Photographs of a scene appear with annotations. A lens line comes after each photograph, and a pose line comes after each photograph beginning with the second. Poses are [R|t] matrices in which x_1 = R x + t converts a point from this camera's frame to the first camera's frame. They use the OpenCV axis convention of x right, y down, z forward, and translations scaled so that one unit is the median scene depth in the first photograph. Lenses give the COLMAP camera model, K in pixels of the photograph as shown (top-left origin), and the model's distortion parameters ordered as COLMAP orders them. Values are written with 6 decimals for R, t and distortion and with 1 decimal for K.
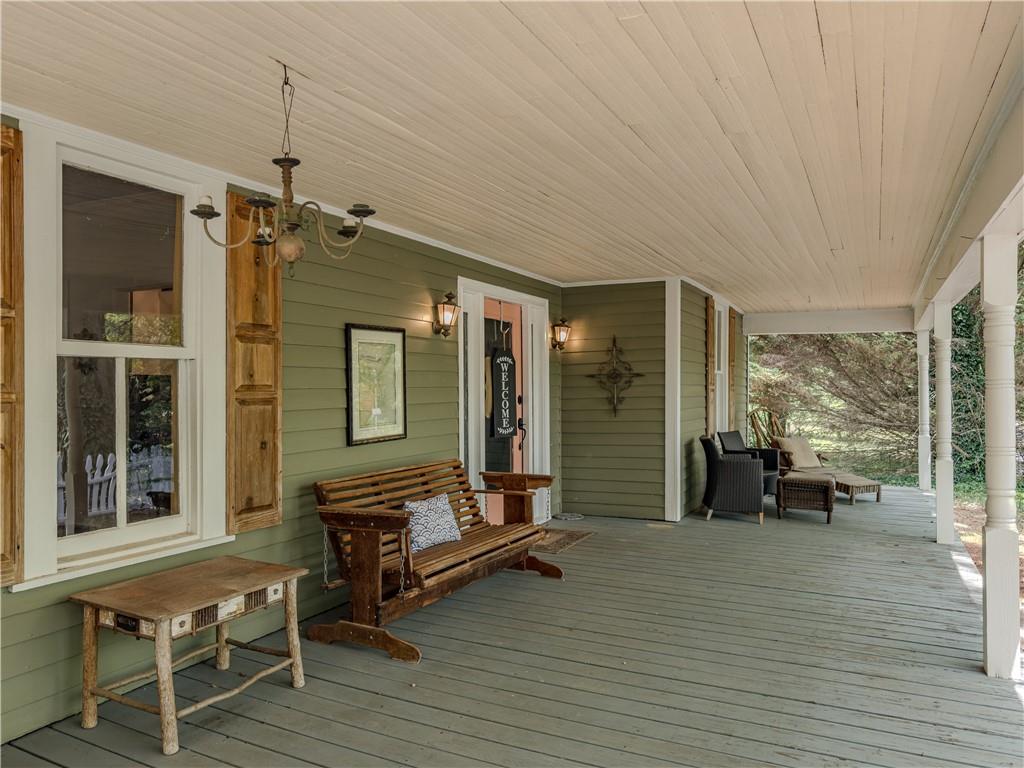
lens RADIAL K [[705.9, 0, 512.0], [0, 705.9, 384.0], [0, 0, 1]] dist [0.000584, 0.002334]
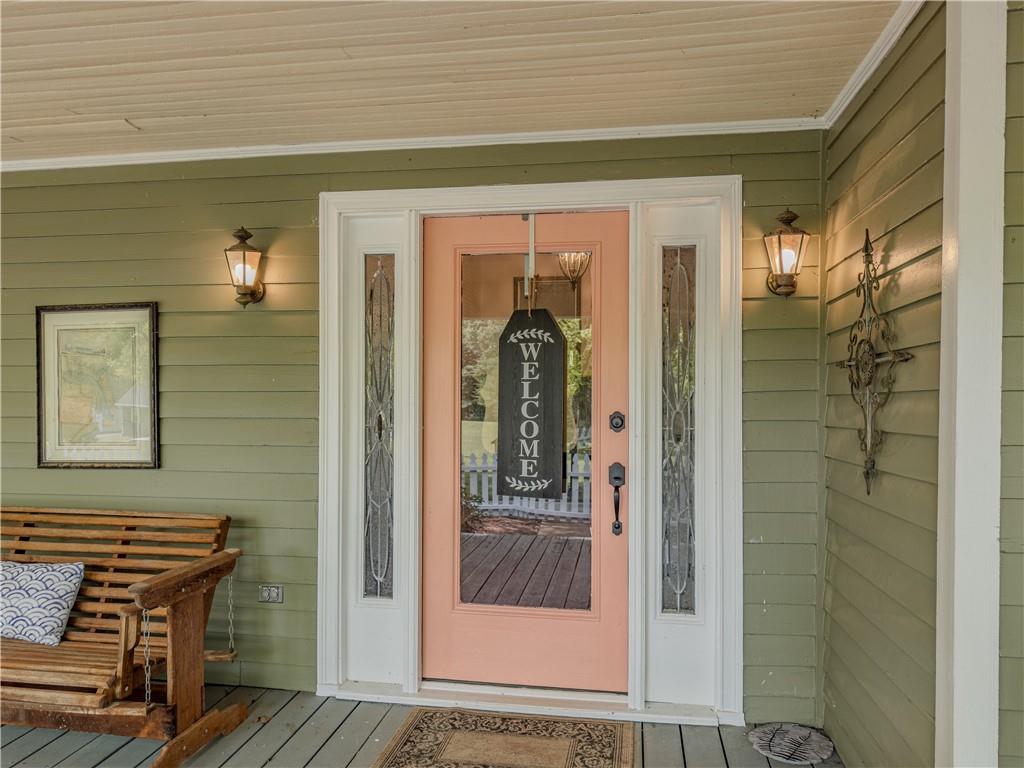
lens RADIAL K [[705.9, 0, 512.0], [0, 705.9, 384.0], [0, 0, 1]] dist [0.000584, 0.002334]
pose [[0.314186, 0.003139, -0.949356, 0.439920], [0.000133, 0.999994, 0.003351, -0.003174], [0.949362, -0.001179, 0.314183, 0.843359]]
